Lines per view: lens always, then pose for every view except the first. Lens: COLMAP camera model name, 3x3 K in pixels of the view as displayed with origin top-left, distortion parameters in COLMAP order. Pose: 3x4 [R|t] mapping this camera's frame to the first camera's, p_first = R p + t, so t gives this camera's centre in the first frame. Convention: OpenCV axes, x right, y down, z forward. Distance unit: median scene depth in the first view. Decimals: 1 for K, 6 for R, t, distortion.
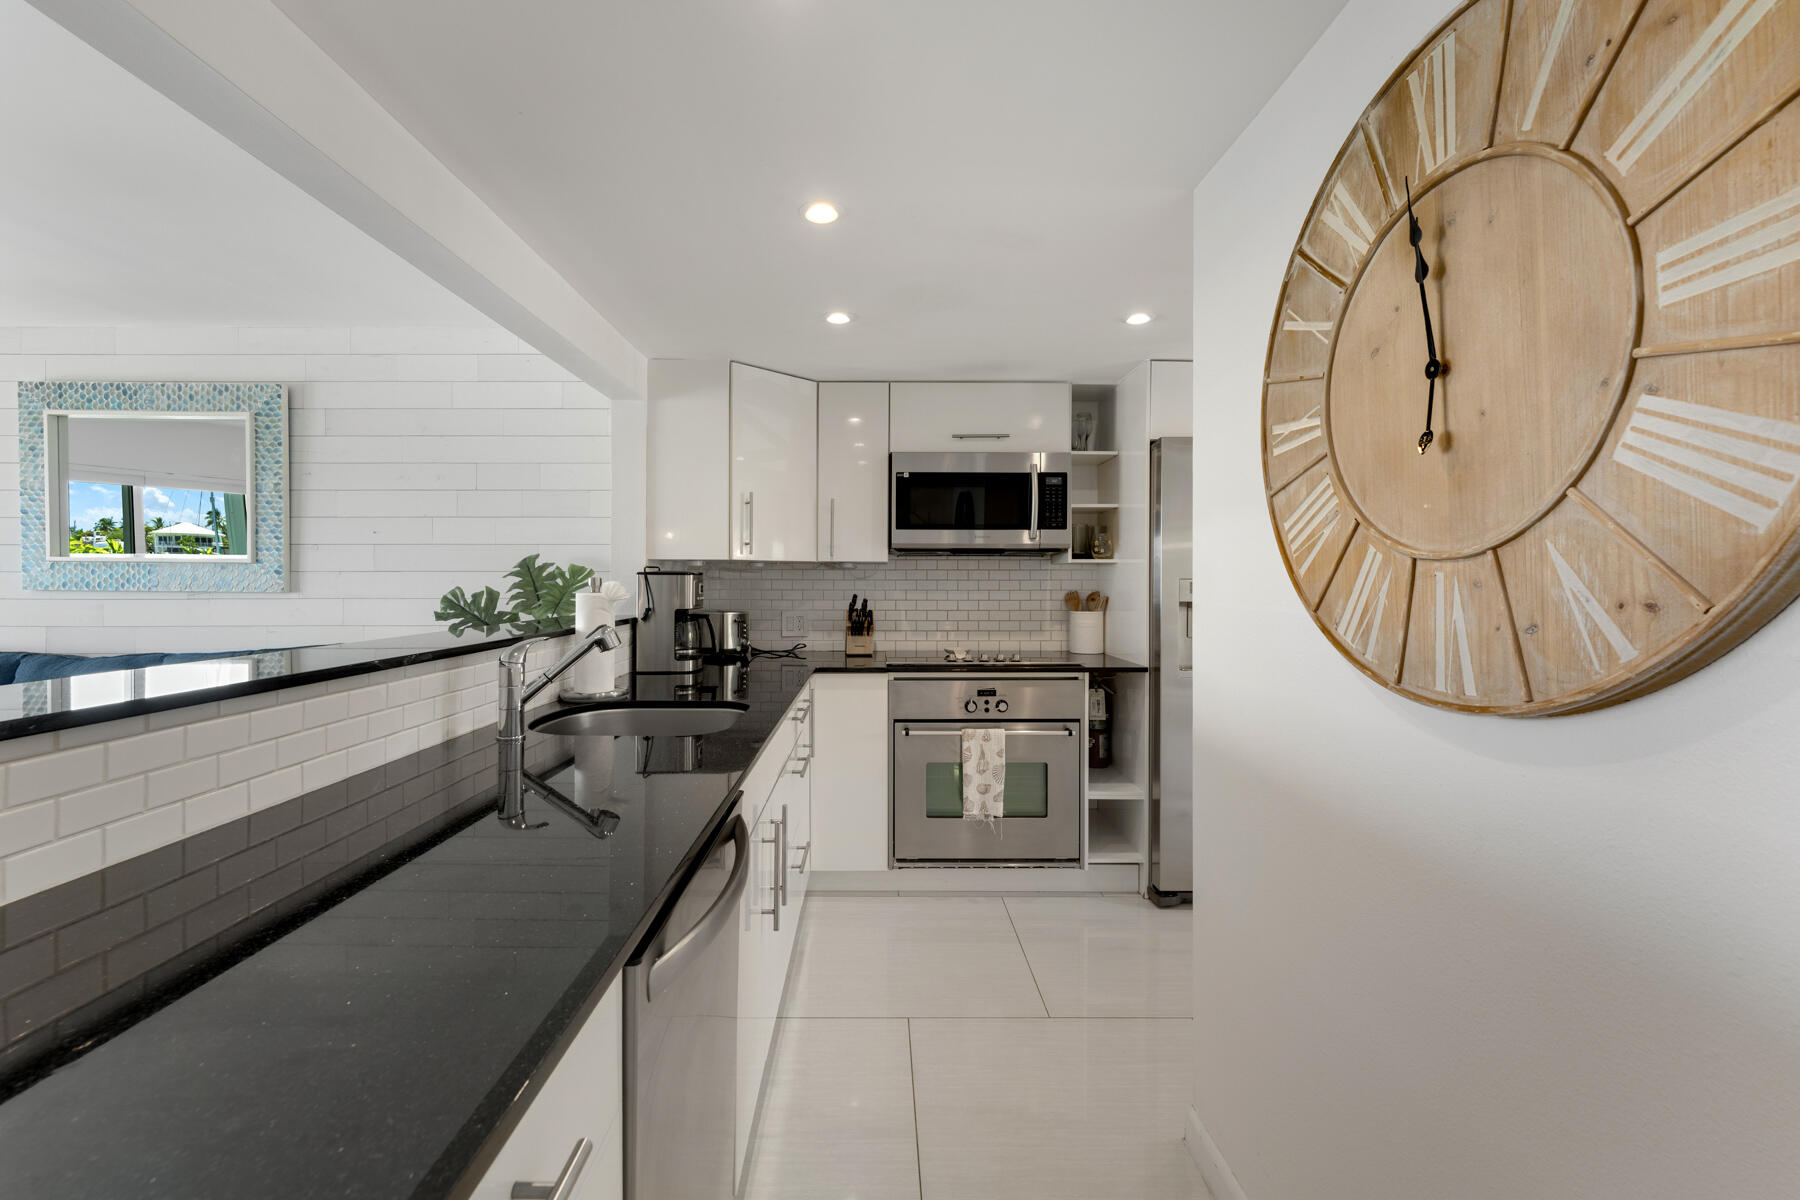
lens RADIAL K [[740.0, 0, 900.0], [0, 740.0, 600.0], [0, 0, 1]] dist [-0.000236, -0.000295]
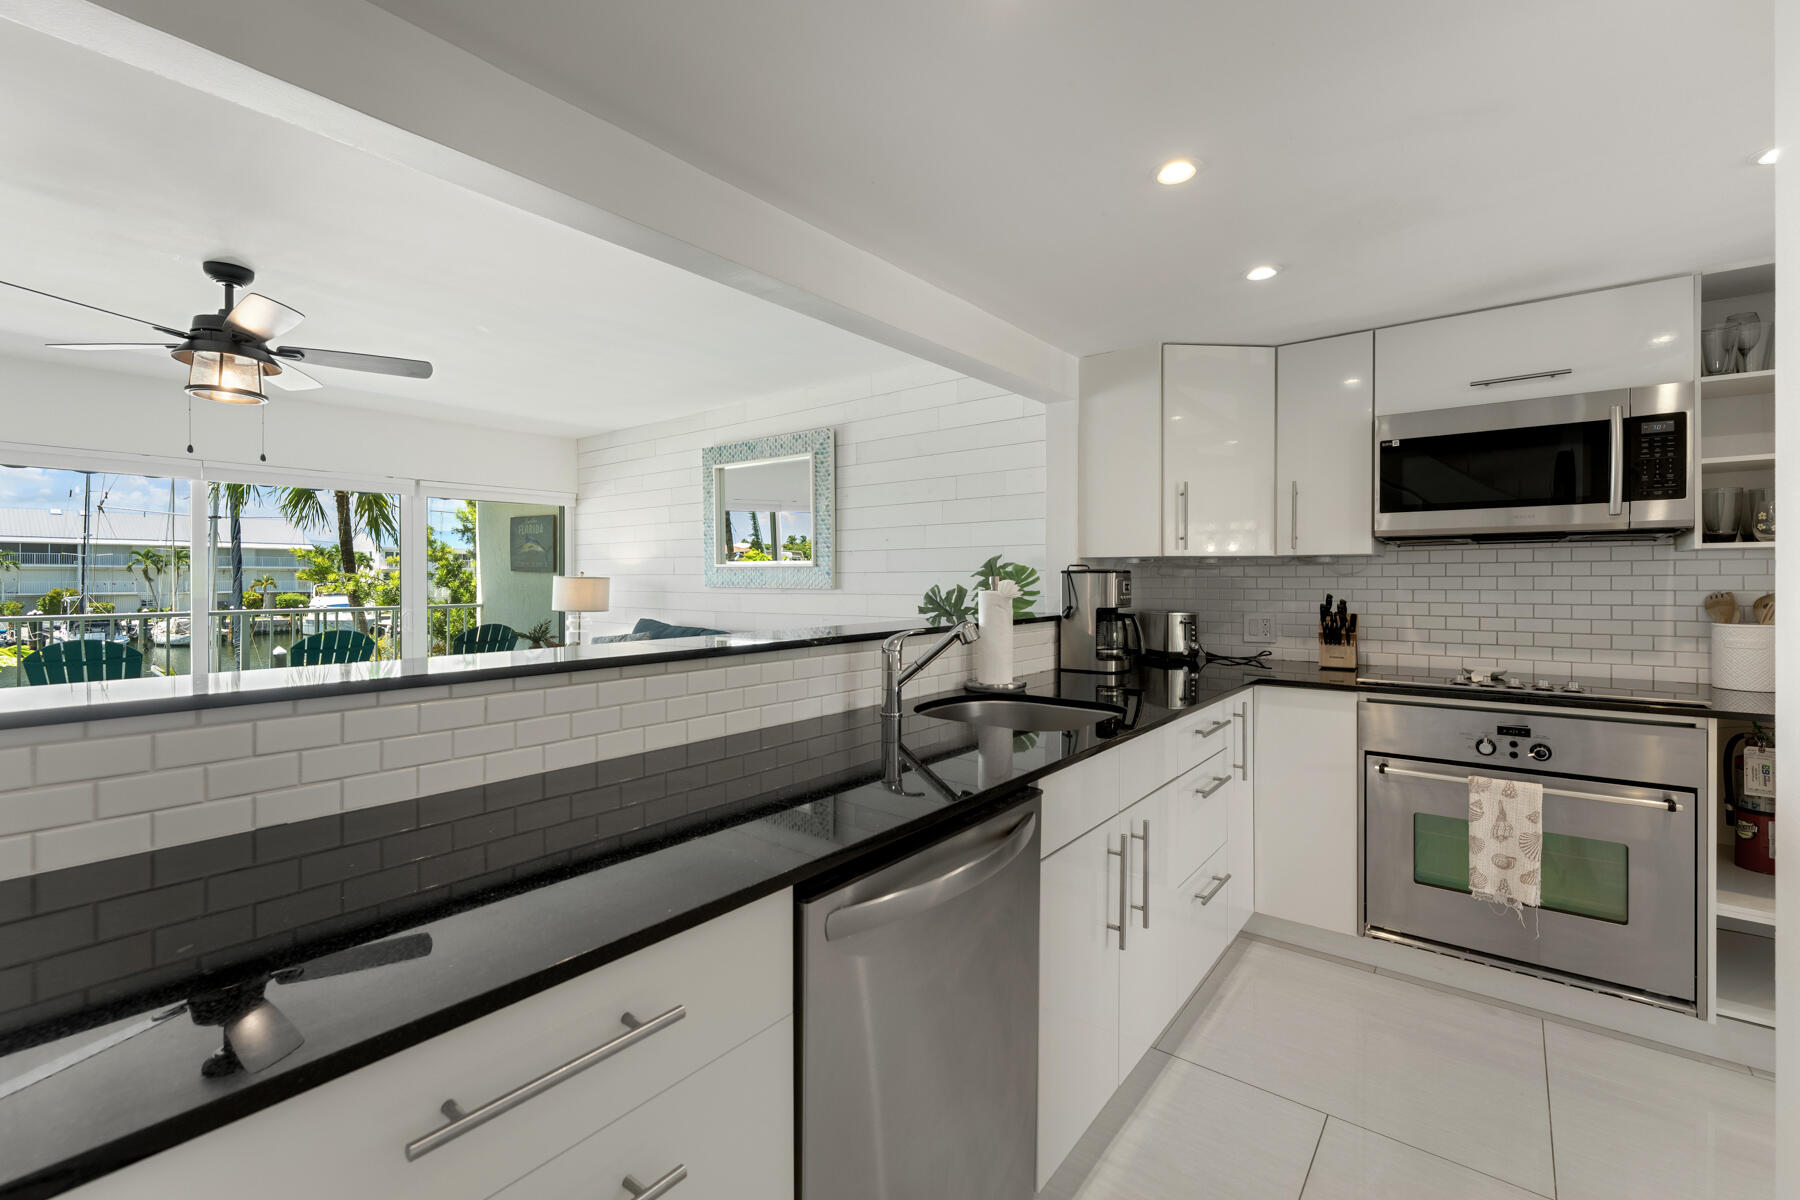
lens RADIAL K [[776.9, 0, 900.0], [0, 776.9, 600.0], [0, 0, 1]] dist [-0.001455, -0.000551]
pose [[0.776081, 0.012742, -0.630504, 0.122603], [-0.011419, 0.999916, 0.006151, -0.001303], [0.630530, 0.002426, 0.776161, 0.026107]]
